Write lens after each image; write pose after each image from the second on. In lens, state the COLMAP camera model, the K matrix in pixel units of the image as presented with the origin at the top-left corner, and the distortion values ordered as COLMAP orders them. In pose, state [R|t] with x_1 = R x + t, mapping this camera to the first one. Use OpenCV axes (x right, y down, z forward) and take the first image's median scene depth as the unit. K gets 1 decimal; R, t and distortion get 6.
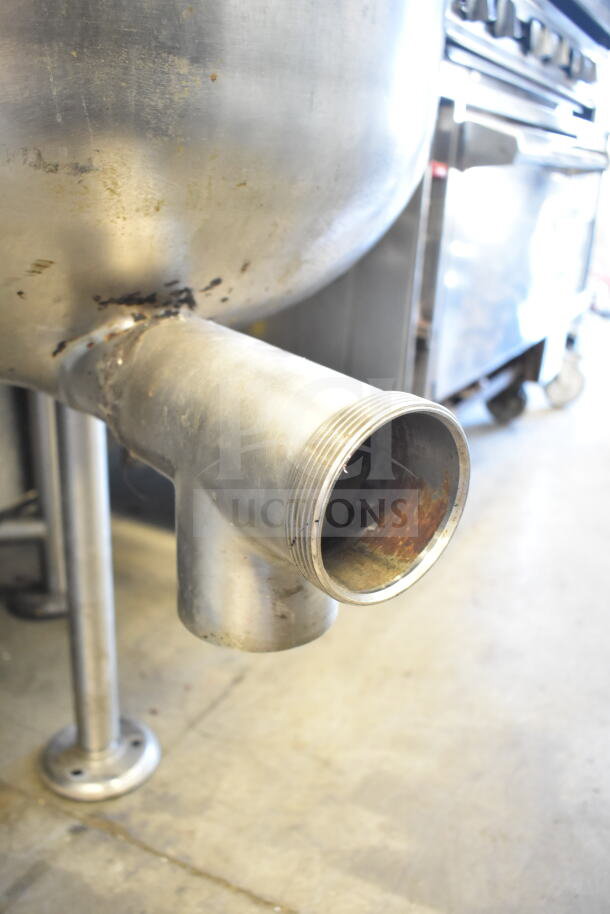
lens RADIAL K [[801.8, 0, 299.1], [0, 801.8, 462.8], [0, 0, 1]] dist [-0.017856, -0.011906]
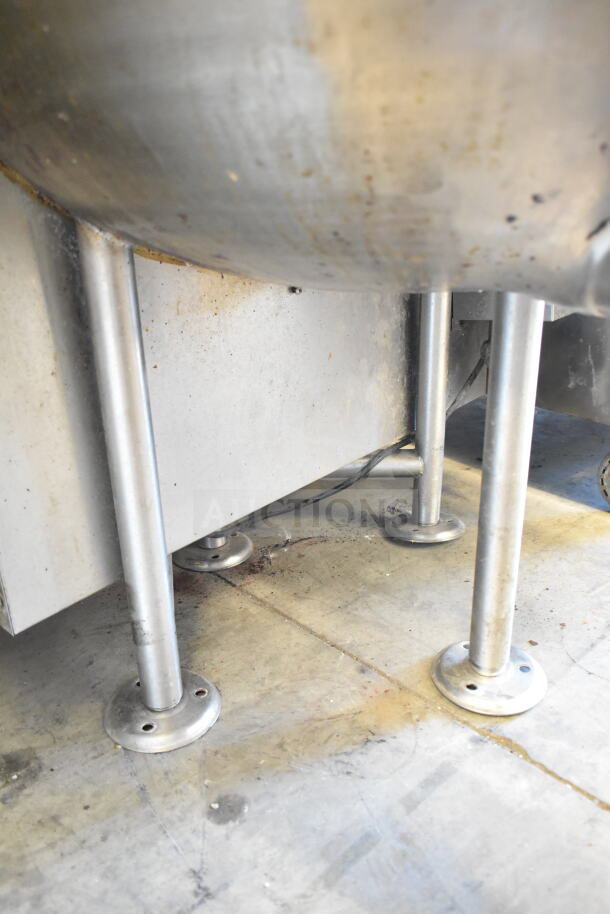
lens RADIAL K [[690.9, 0, 300.9], [0, 690.9, 456.9], [0, 0, 1]] dist [-0.021917, 0.002998]
pose [[0.934661, 0.063148, -0.349888, -0.193391], [-0.056084, 0.997966, 0.030295, 0.070745], [0.351089, -0.008693, 0.936302, 0.070854]]
